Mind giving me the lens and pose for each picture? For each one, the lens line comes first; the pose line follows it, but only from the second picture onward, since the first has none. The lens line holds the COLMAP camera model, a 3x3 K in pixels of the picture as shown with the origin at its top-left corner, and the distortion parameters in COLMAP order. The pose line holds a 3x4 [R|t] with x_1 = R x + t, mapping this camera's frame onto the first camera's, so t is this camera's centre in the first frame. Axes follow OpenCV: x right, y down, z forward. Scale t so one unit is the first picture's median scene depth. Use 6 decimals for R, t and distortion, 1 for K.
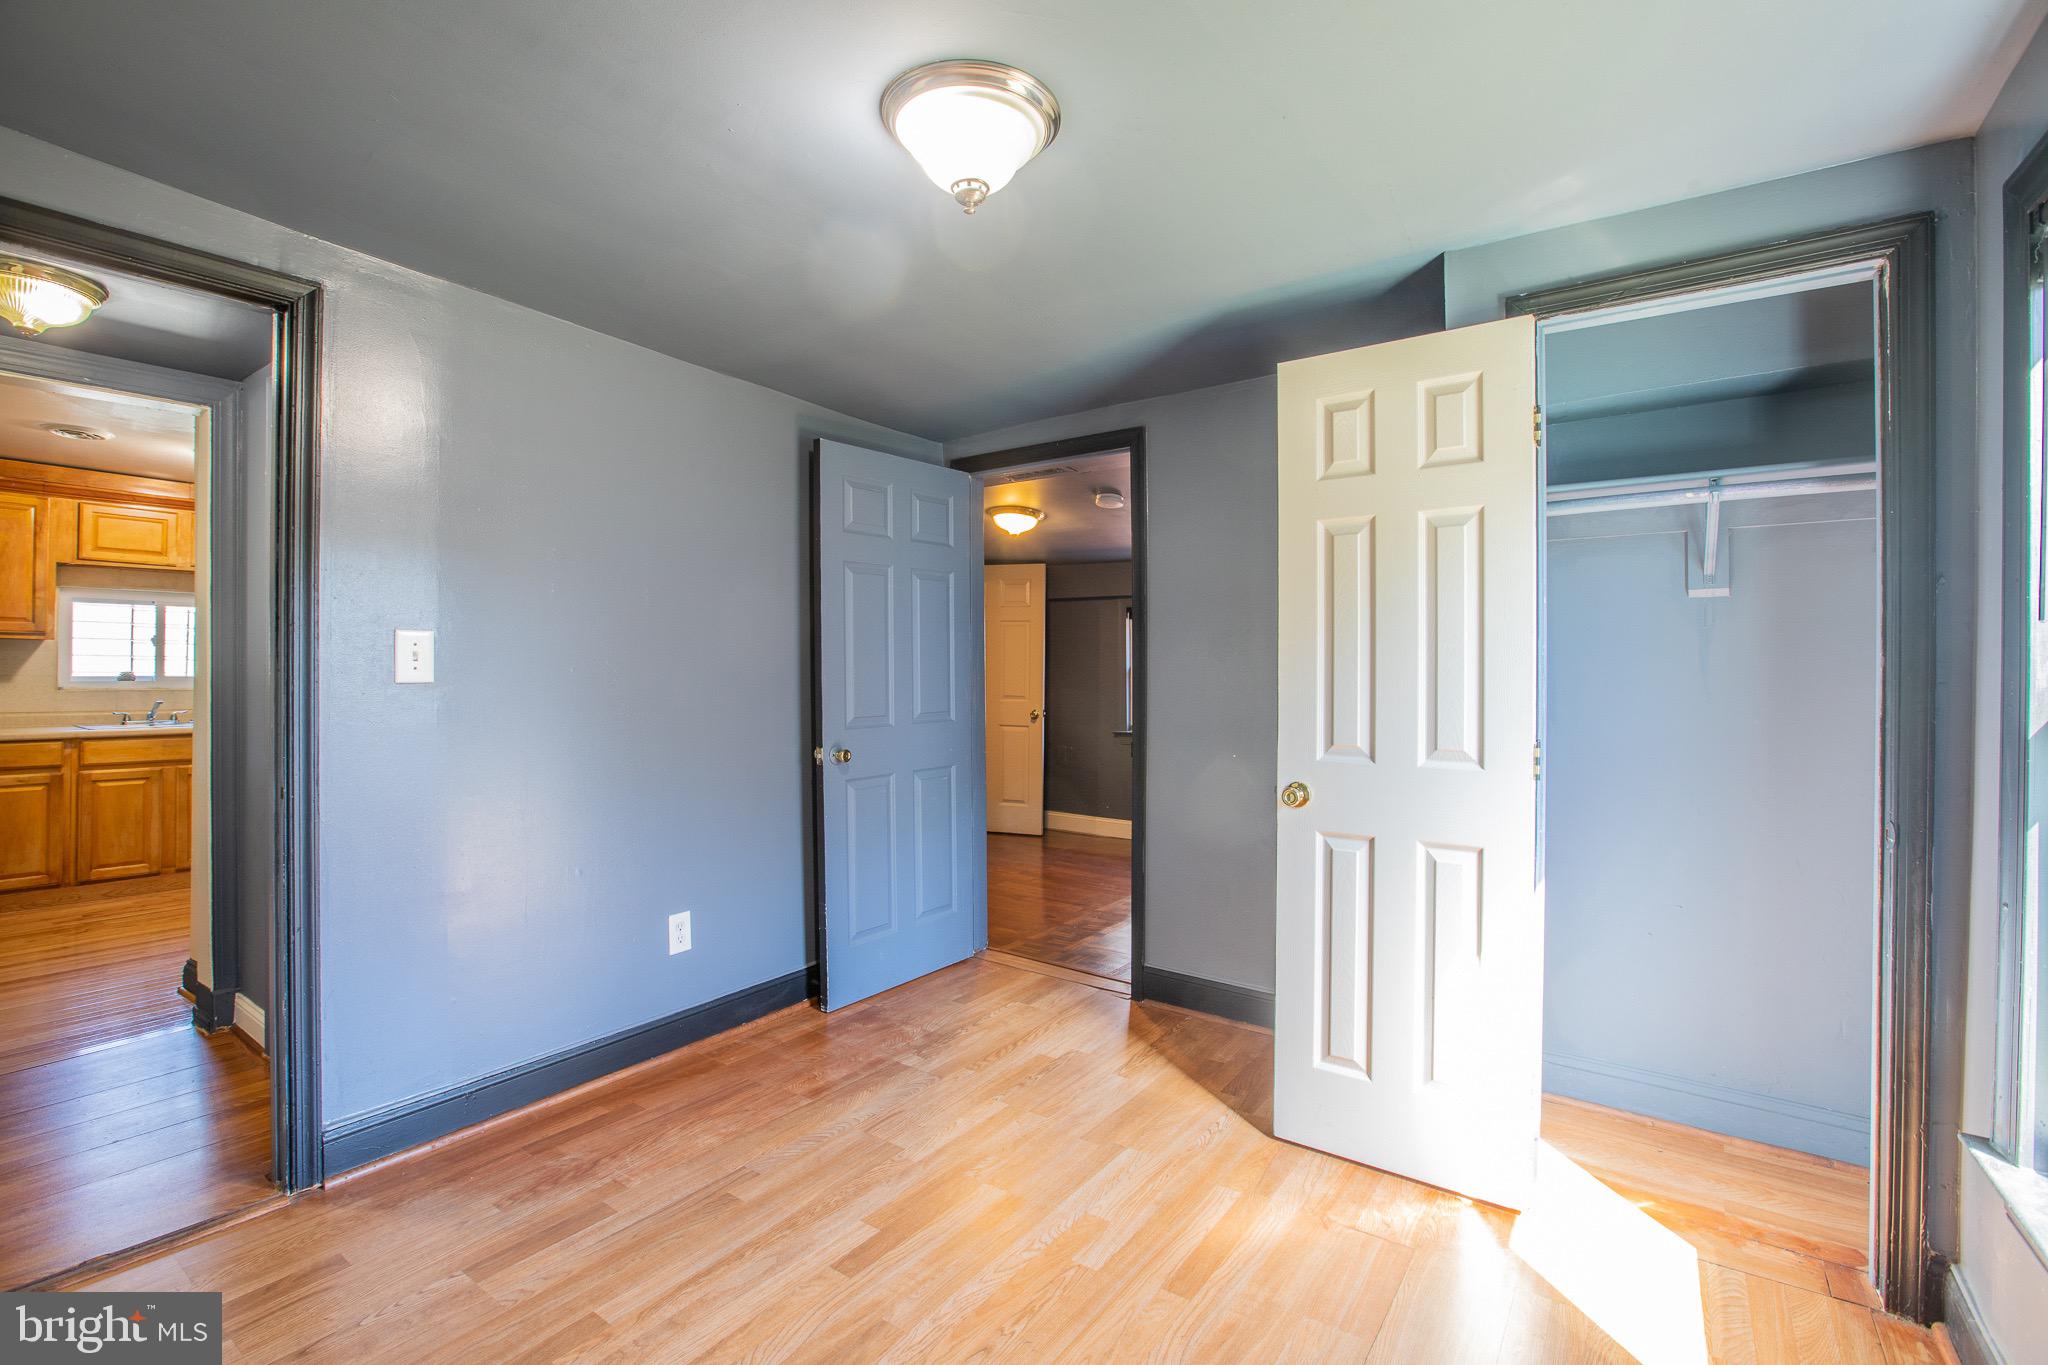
lens RADIAL K [[935.3, 0, 1023.0], [0, 935.3, 669.7], [0, 0, 1]] dist [-0.032875, 0.010648]
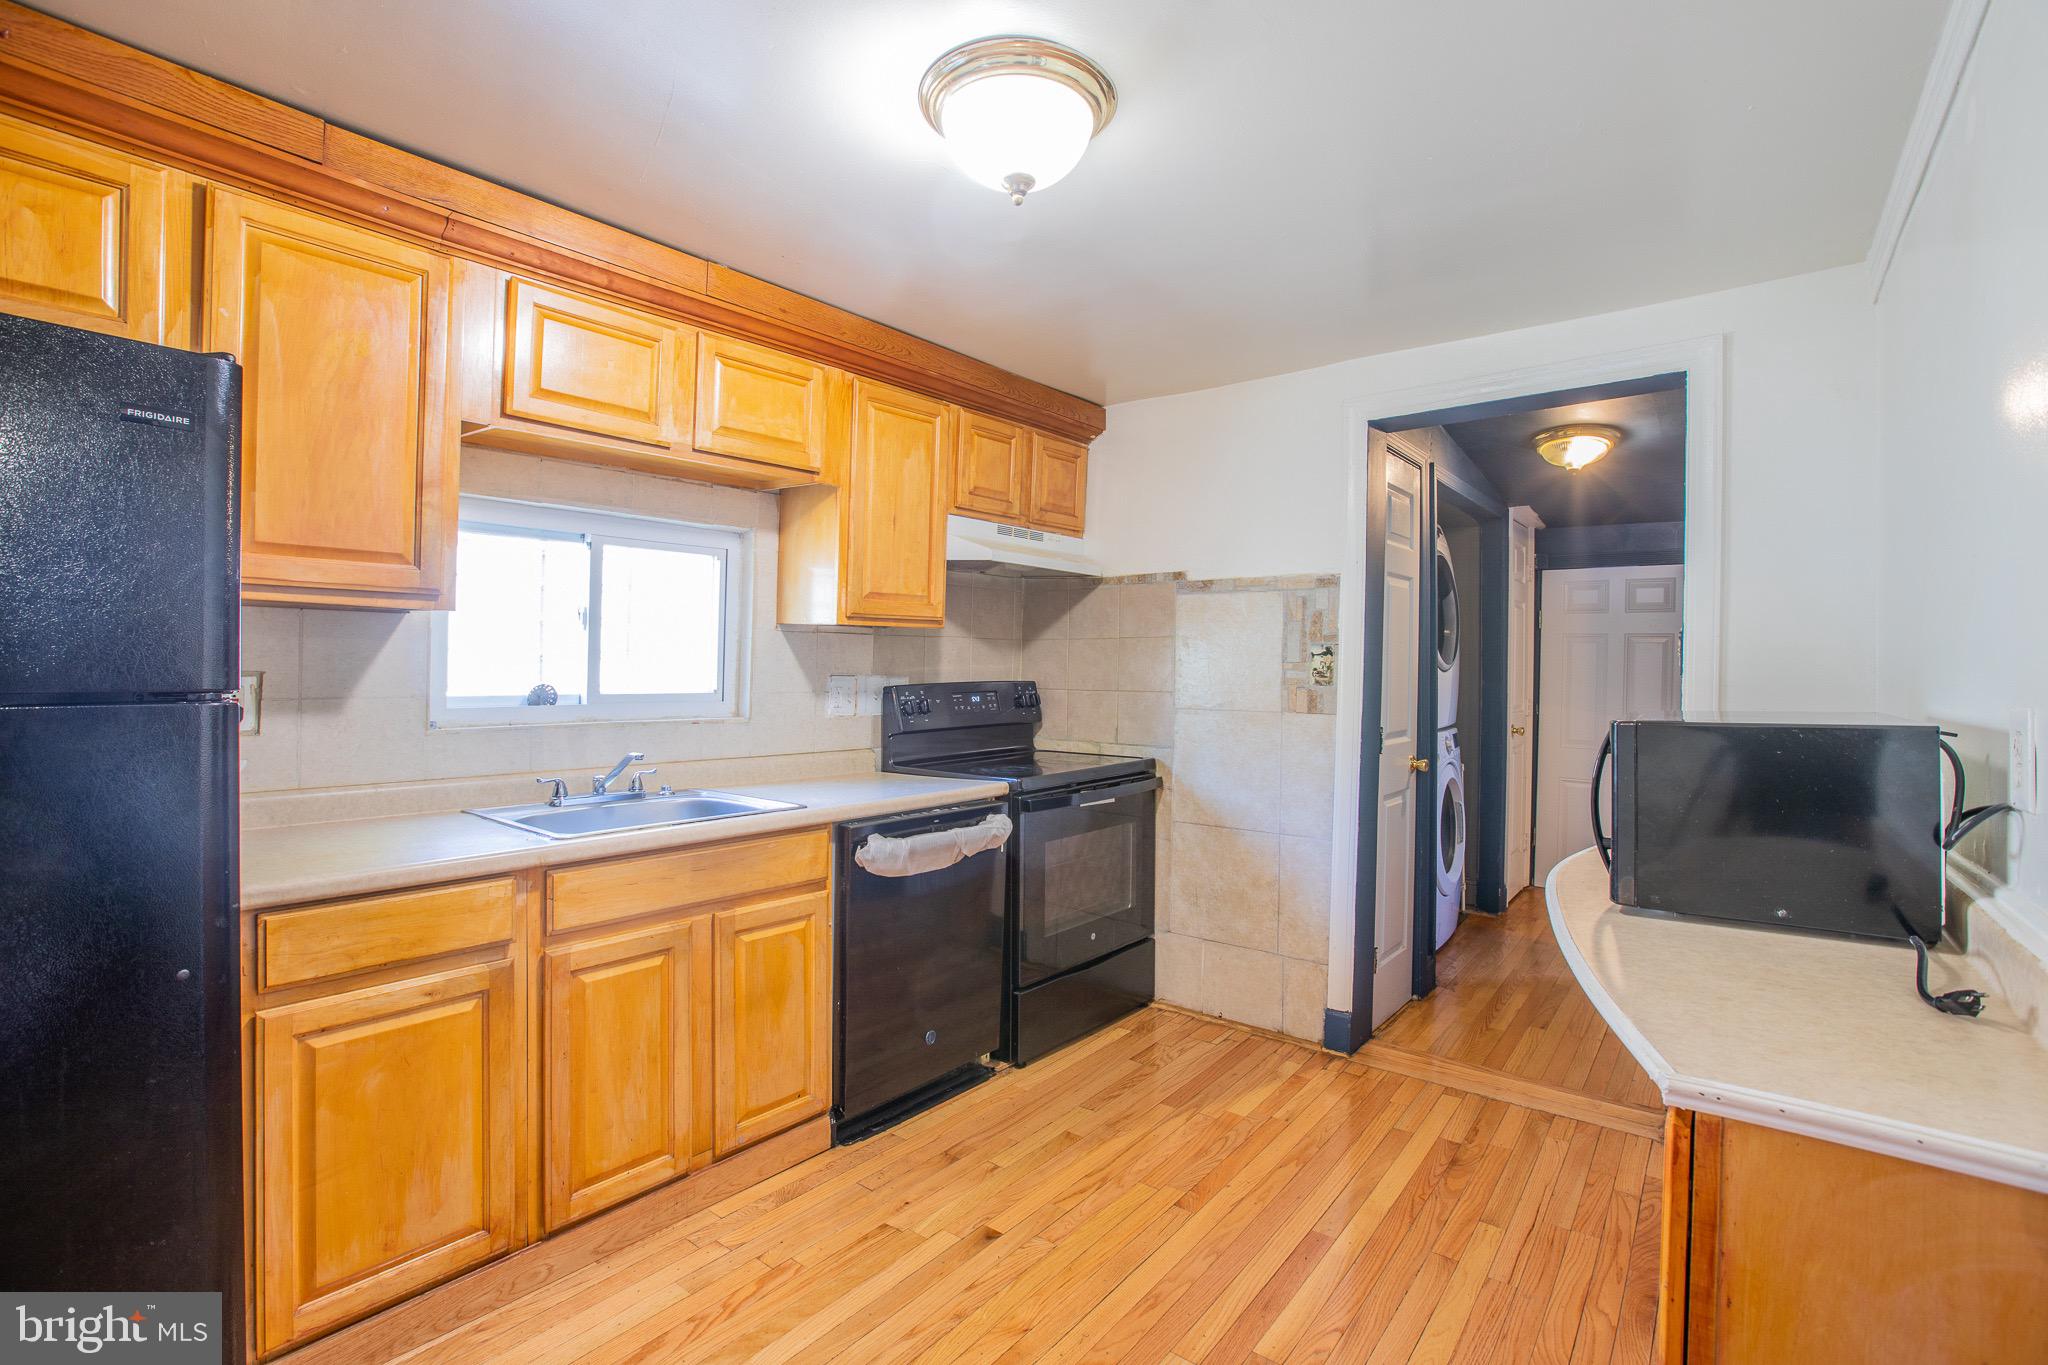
lens RADIAL K [[935.3, 0, 1023.0], [0, 935.3, 669.7], [0, 0, 1]] dist [-0.032875, 0.010648]
pose [[0.998391, -0.000402, -0.056699, -0.794768], [0.000695, 0.999986, 0.005157, -0.008956], [0.056697, -0.005188, 0.998378, 0.610628]]
